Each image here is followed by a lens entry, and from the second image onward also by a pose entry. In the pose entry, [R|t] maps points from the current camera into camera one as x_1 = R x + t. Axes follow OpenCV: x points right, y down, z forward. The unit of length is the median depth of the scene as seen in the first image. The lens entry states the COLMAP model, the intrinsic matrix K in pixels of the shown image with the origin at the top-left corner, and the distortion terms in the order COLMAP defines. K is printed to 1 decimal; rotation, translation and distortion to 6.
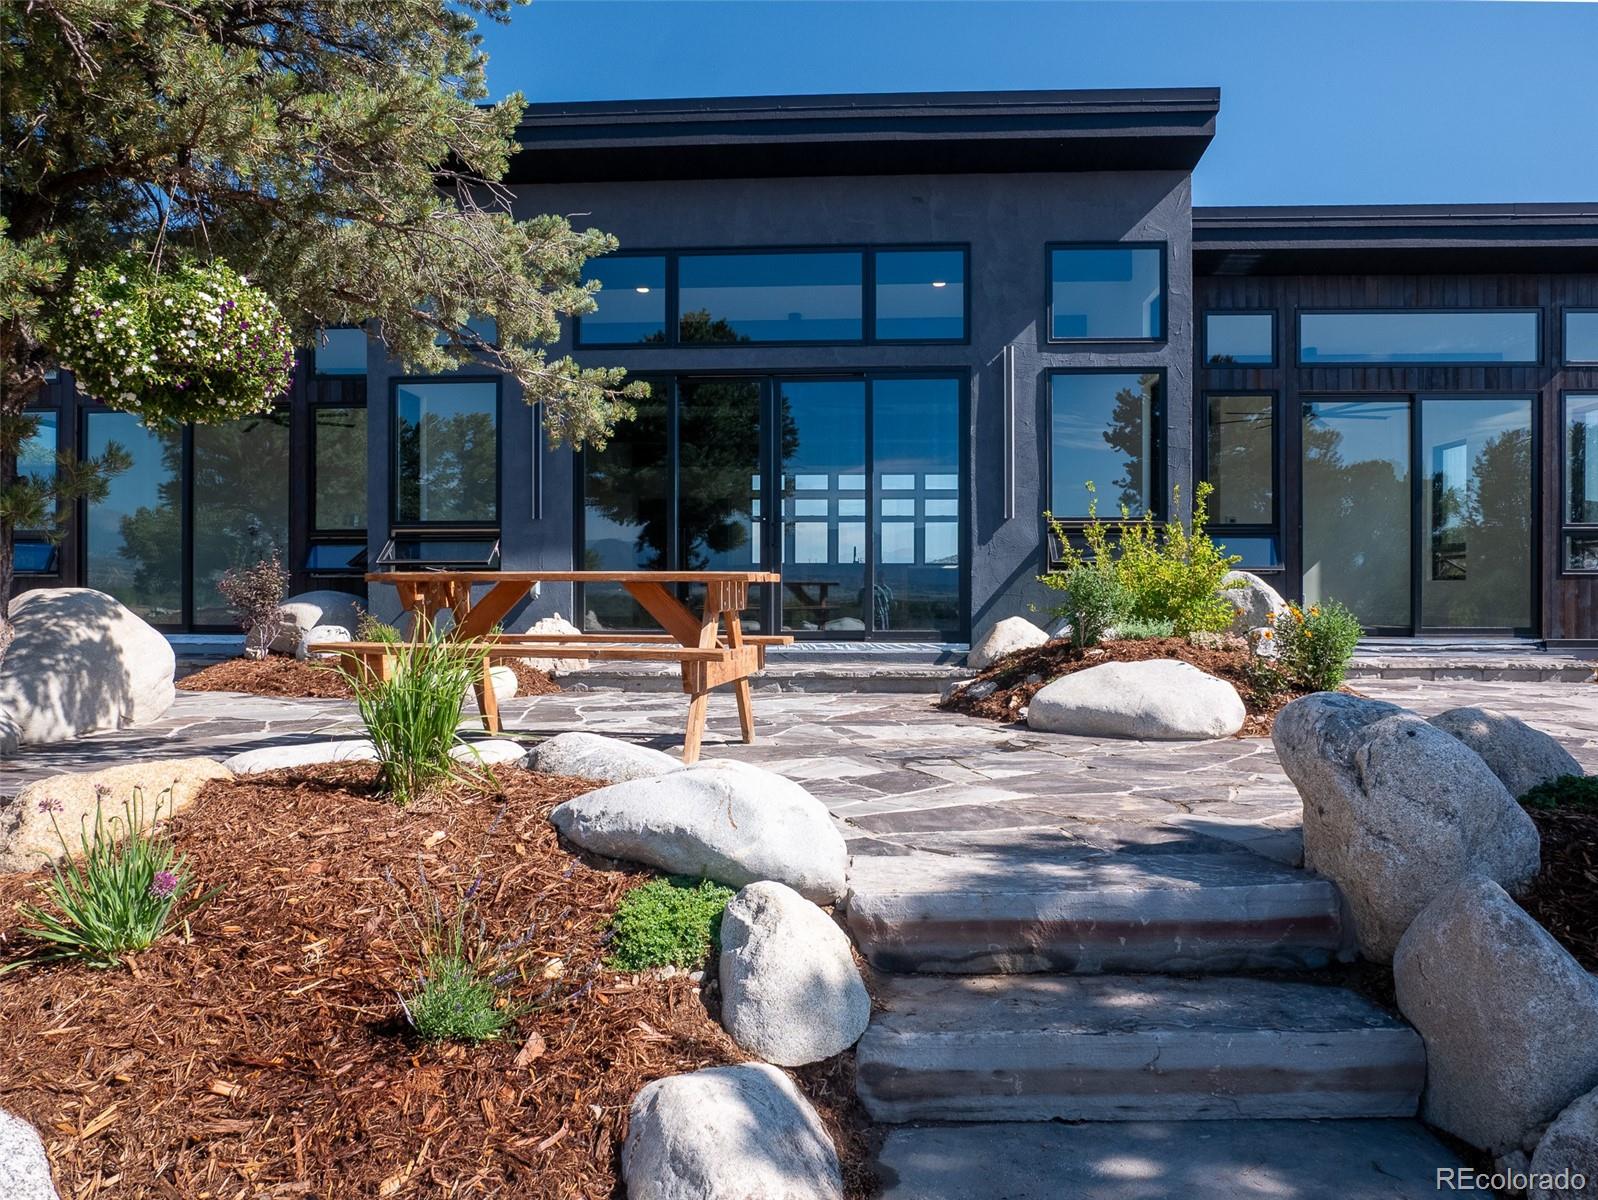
lens RADIAL K [[1164.7, 0, 801.0], [0, 1164.7, 603.2], [0, 0, 1]] dist [-0.051061, 0.025240]
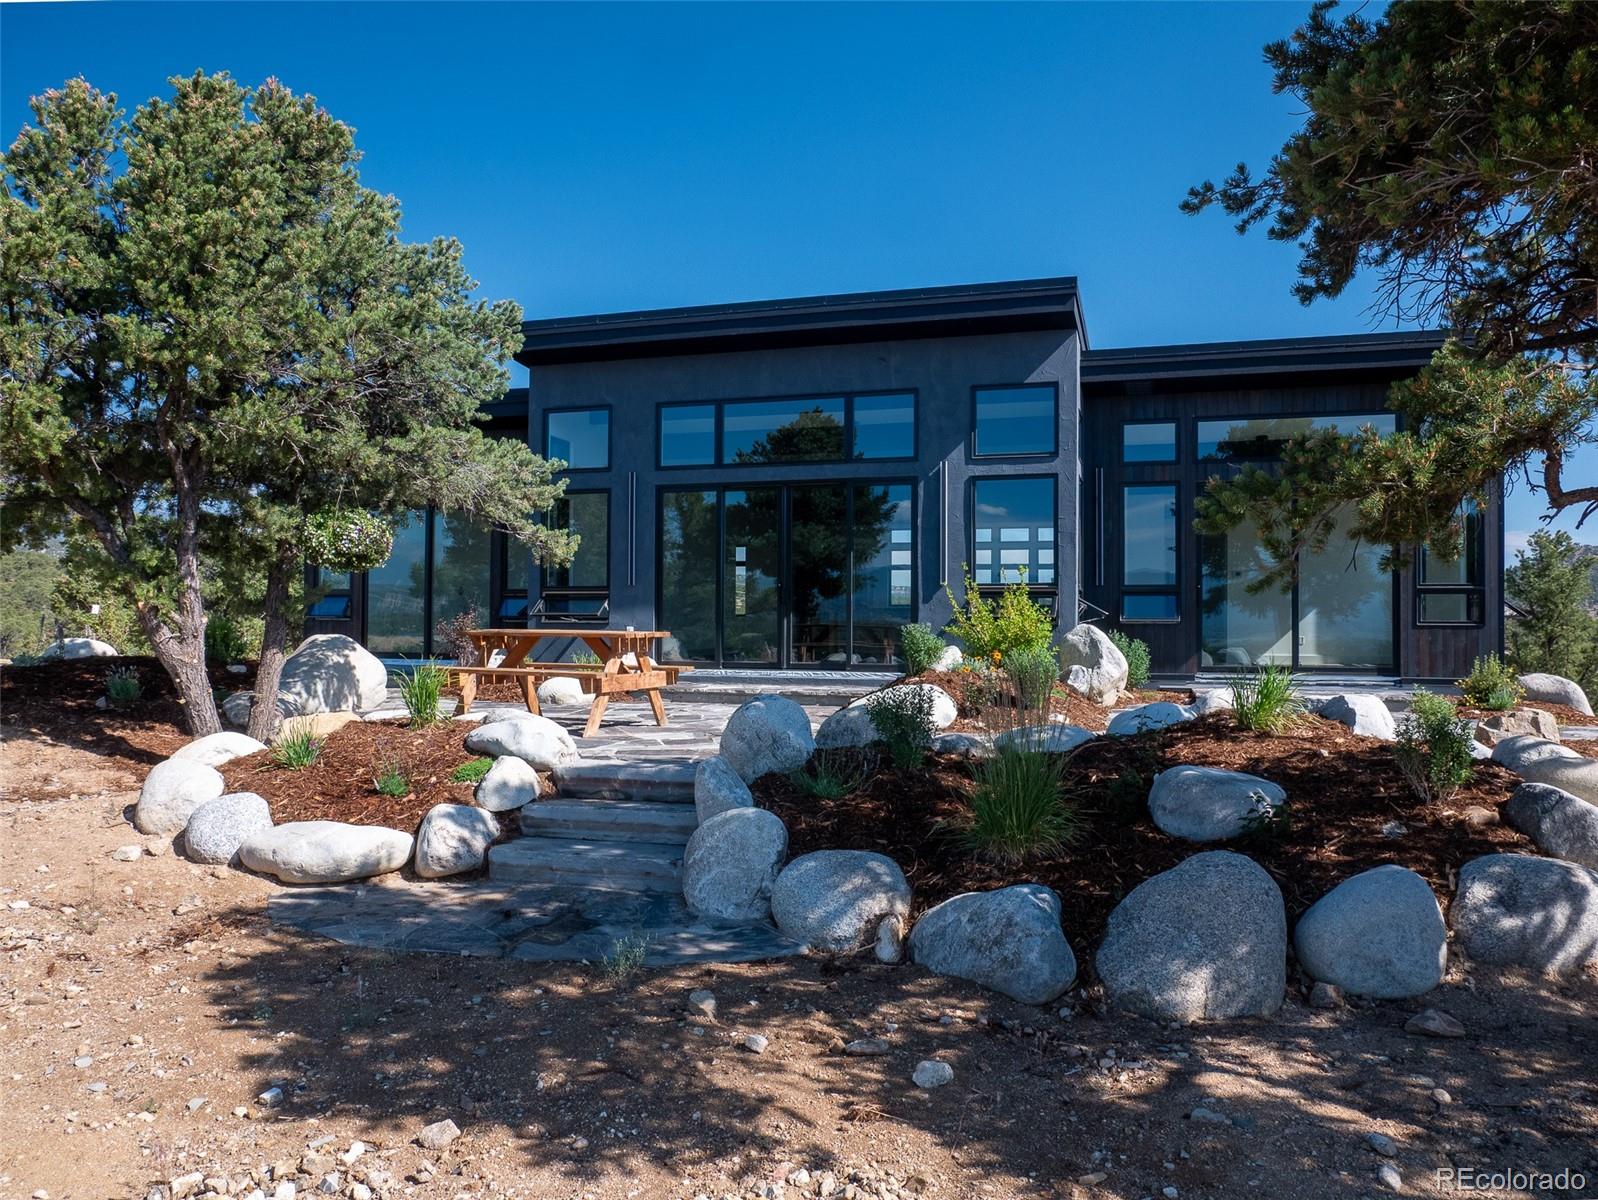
lens RADIAL K [[1183.9, 0, 799.0], [0, 1183.9, 600.0], [0, 0, 1]] dist [-0.037269, 0.001513]
pose [[0.969352, 0.001626, -0.245671, 0.542544], [-0.007700, 0.999688, -0.023763, -0.027990], [0.245556, 0.024926, 0.969062, -0.638226]]
